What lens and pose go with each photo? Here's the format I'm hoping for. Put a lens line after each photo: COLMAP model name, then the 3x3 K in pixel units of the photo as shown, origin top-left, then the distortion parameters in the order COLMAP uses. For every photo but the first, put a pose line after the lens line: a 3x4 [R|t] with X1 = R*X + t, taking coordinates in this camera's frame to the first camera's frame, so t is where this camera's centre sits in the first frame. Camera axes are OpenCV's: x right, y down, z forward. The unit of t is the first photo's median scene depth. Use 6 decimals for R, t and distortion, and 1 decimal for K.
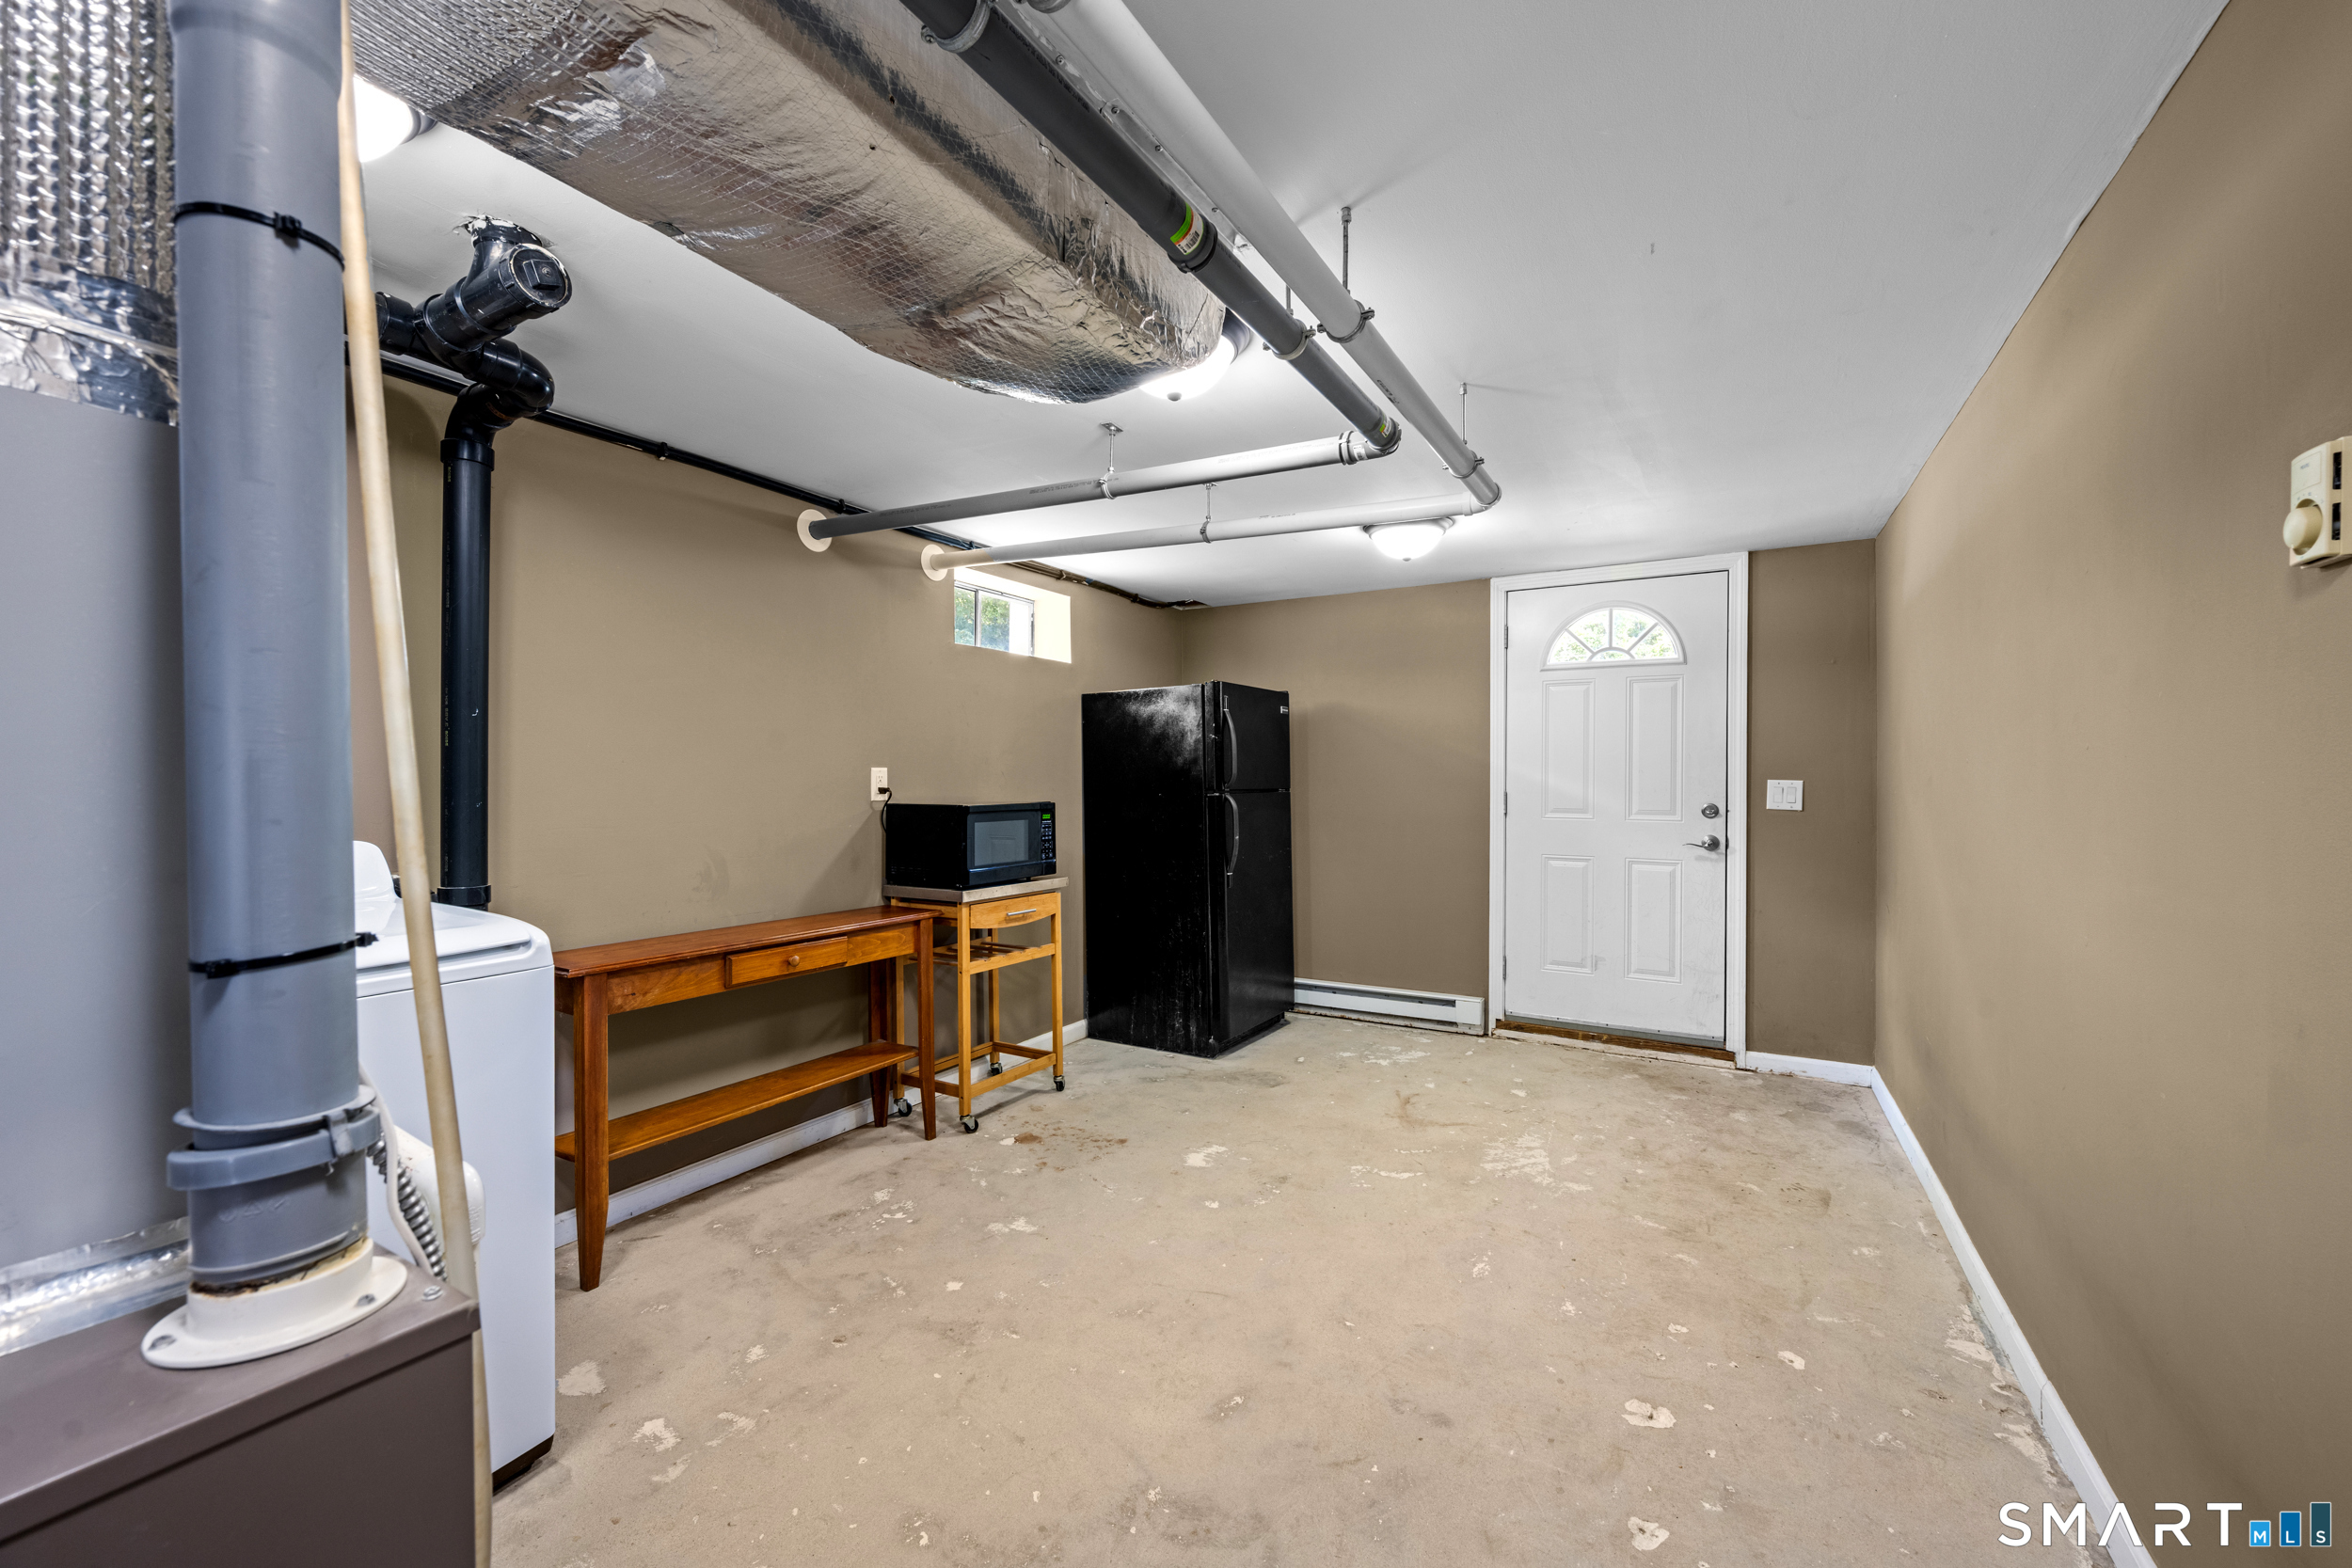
lens RADIAL K [[1005.0, 0, 1174.4], [0, 1005.0, 780.1], [0, 0, 1]] dist [0.000450, -0.000044]
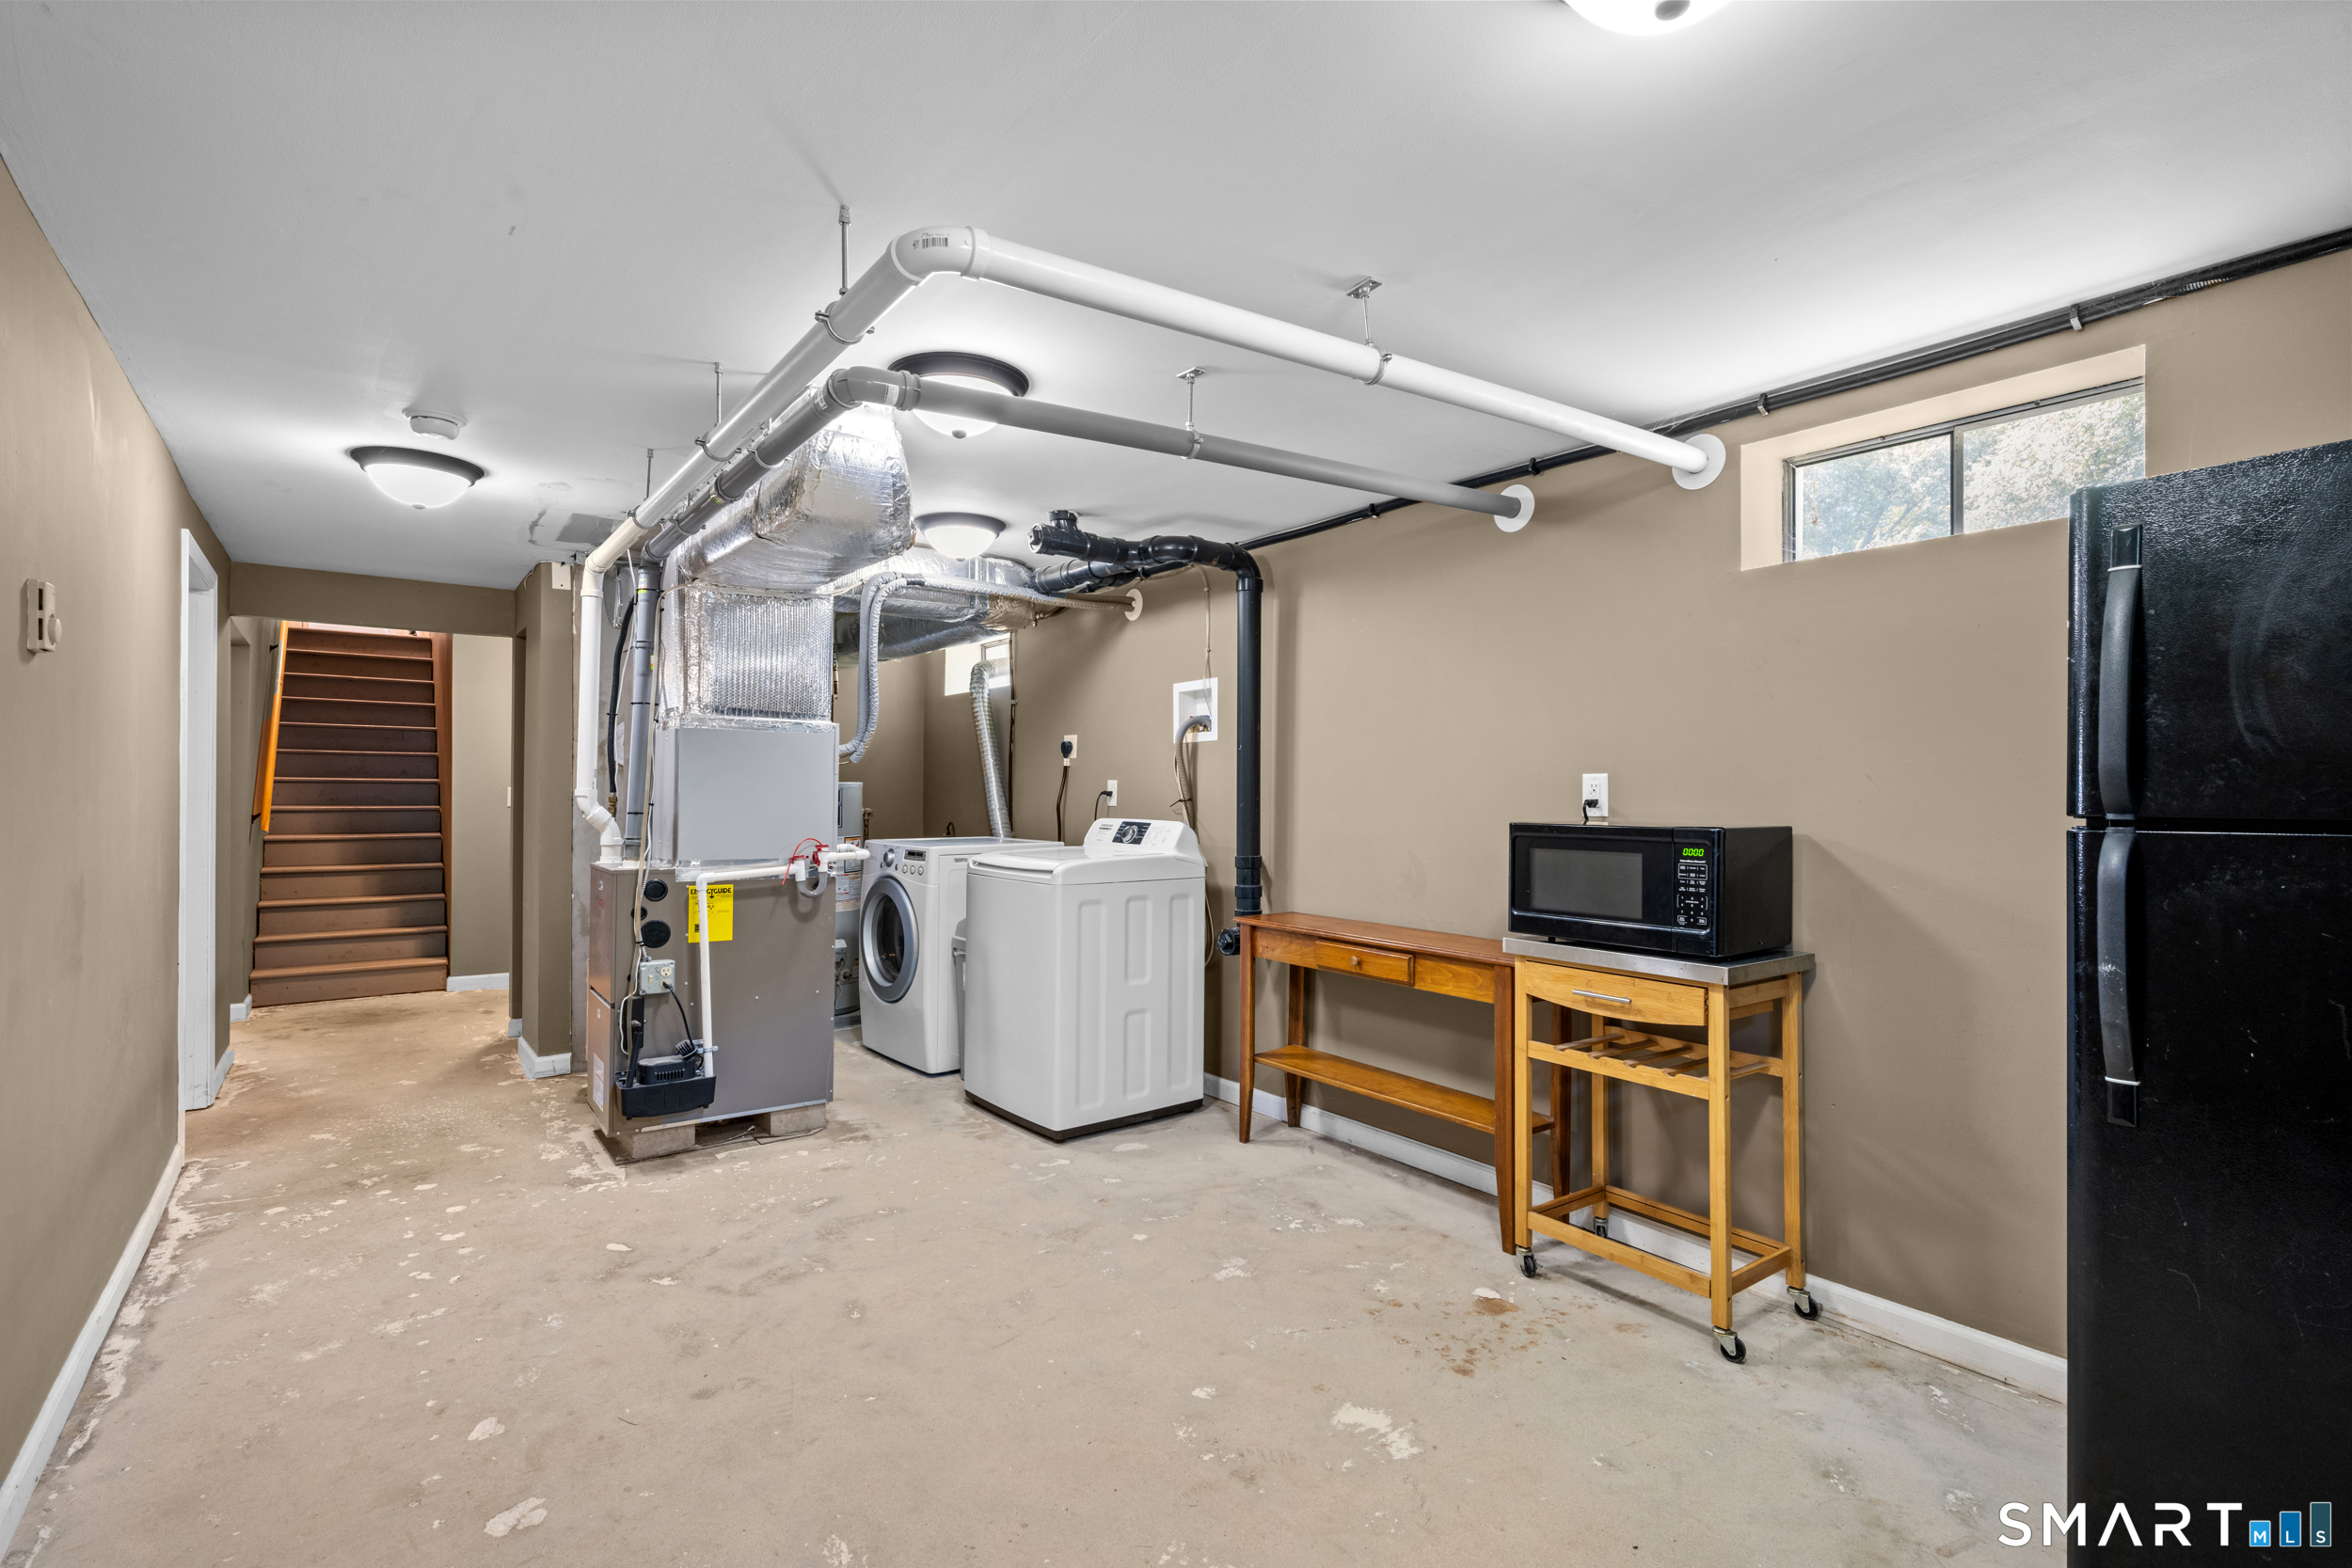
lens RADIAL K [[1137.2, 0, 1173.0], [0, 1137.2, 788.3], [0, 0, 1]] dist [-0.002779, -0.000400]
pose [[-0.433768, -0.004192, -0.901015, 0.715220], [-0.005896, 0.999981, -0.001814, 0.003973], [0.901005, 0.004525, -0.433785, 1.244551]]
